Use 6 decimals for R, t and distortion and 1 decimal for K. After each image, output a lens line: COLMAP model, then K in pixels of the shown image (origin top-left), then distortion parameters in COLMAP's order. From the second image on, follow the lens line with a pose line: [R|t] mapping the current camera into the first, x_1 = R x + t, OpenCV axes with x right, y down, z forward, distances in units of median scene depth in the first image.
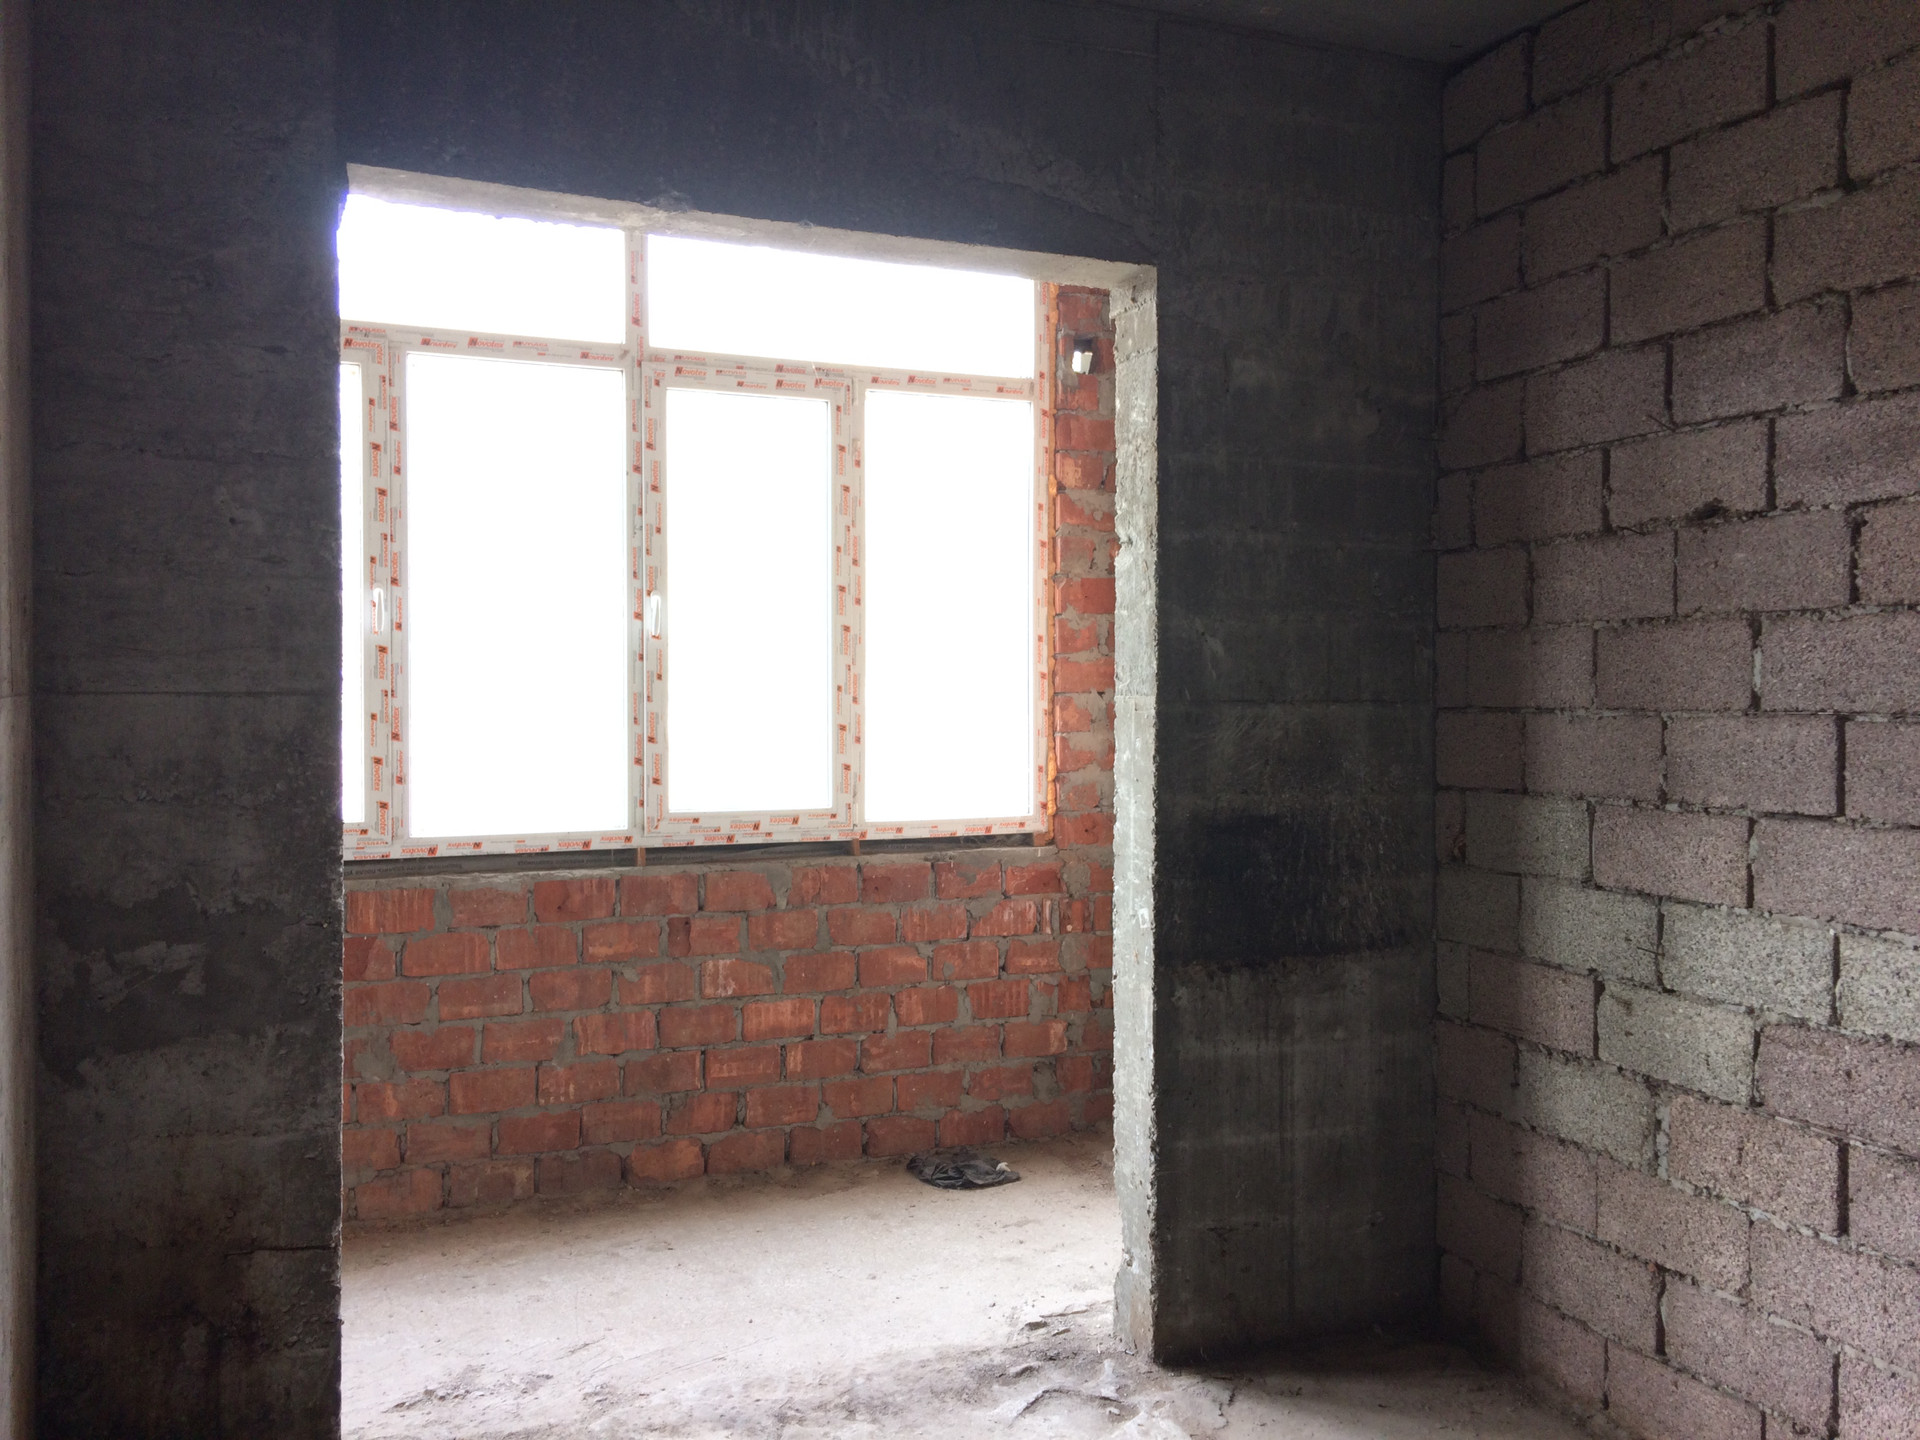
lens RADIAL K [[1644.5, 0, 967.2], [0, 1644.5, 716.2], [0, 0, 1]] dist [0.083948, -0.119734]
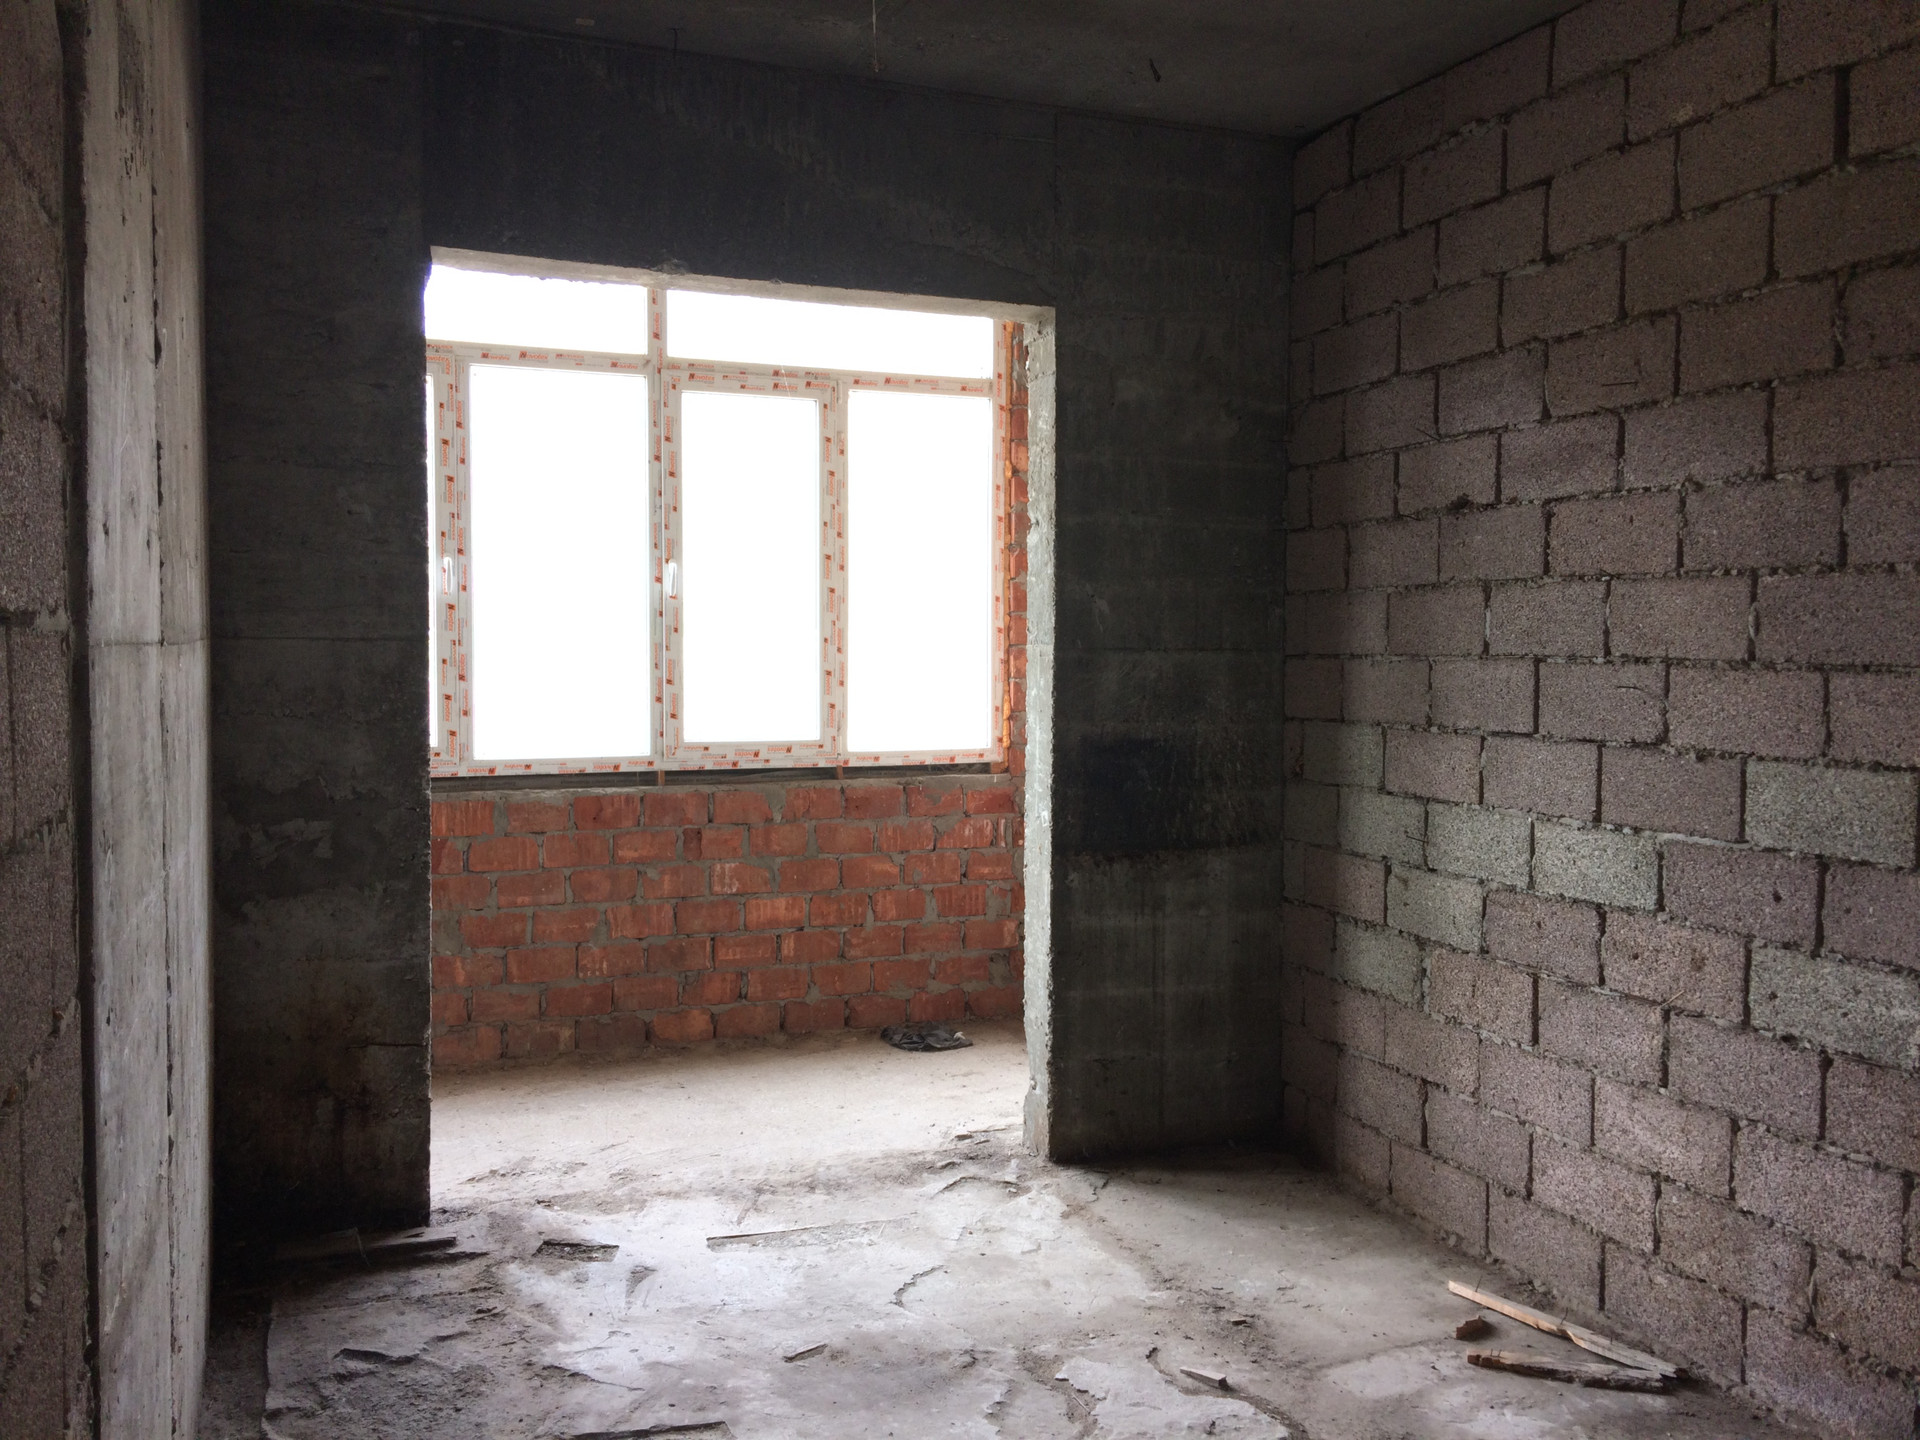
lens RADIAL K [[1644.5, 0, 960.7], [0, 1644.5, 712.3], [0, 0, 1]] dist [0.083948, -0.119734]
pose [[0.999500, 0.003787, -0.031388, 0.081825], [-0.003072, 0.999736, 0.022770, 0.011232], [0.031466, -0.022662, 0.999248, -0.277248]]
